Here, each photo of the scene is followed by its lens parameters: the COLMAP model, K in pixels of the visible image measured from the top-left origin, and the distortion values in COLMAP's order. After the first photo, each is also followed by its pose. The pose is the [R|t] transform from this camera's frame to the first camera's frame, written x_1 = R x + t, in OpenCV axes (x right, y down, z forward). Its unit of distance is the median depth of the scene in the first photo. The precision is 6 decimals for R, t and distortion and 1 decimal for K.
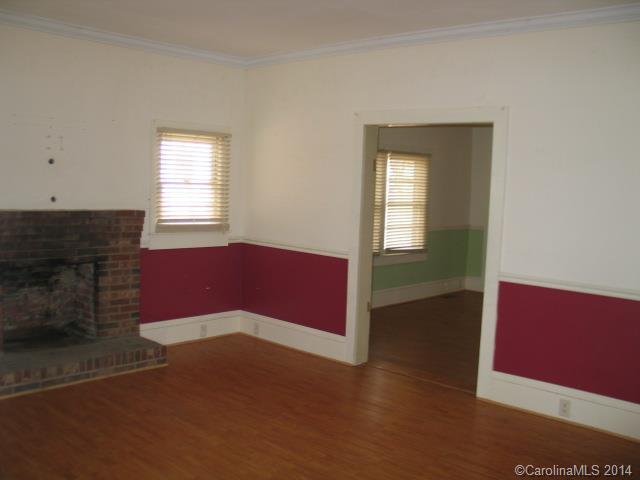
lens RADIAL K [[664.0, 0, 311.8], [0, 664.0, 241.2], [0, 0, 1]] dist [-0.203457, 0.261639]
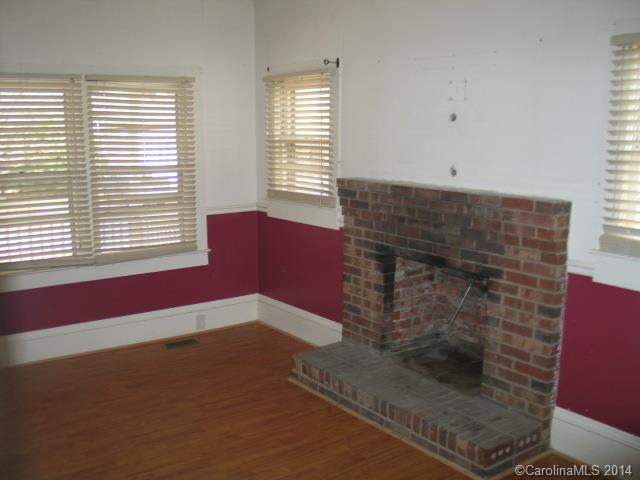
lens RADIAL K [[664.0, 0, 311.8], [0, 664.0, 241.2], [0, 0, 1]] dist [-0.203457, 0.261639]
pose [[-0.204313, 0.128287, -0.970463, 0.305218], [-0.092029, 0.984468, 0.149513, -0.078262], [0.974570, 0.119858, -0.189334, 0.929168]]
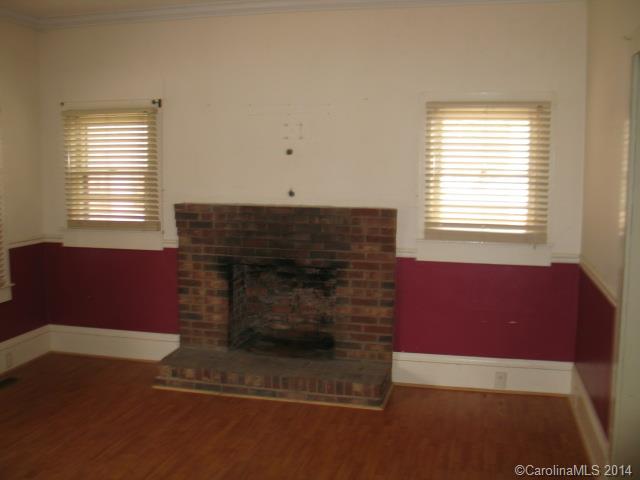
lens RADIAL K [[664.0, 0, 311.8], [0, 664.0, 241.2], [0, 0, 1]] dist [-0.203457, 0.261639]
pose [[0.483253, 0.065385, -0.873036, 0.400902], [-0.065458, 0.997114, 0.038445, -0.033826], [0.873030, 0.038568, 0.486138, 0.538518]]
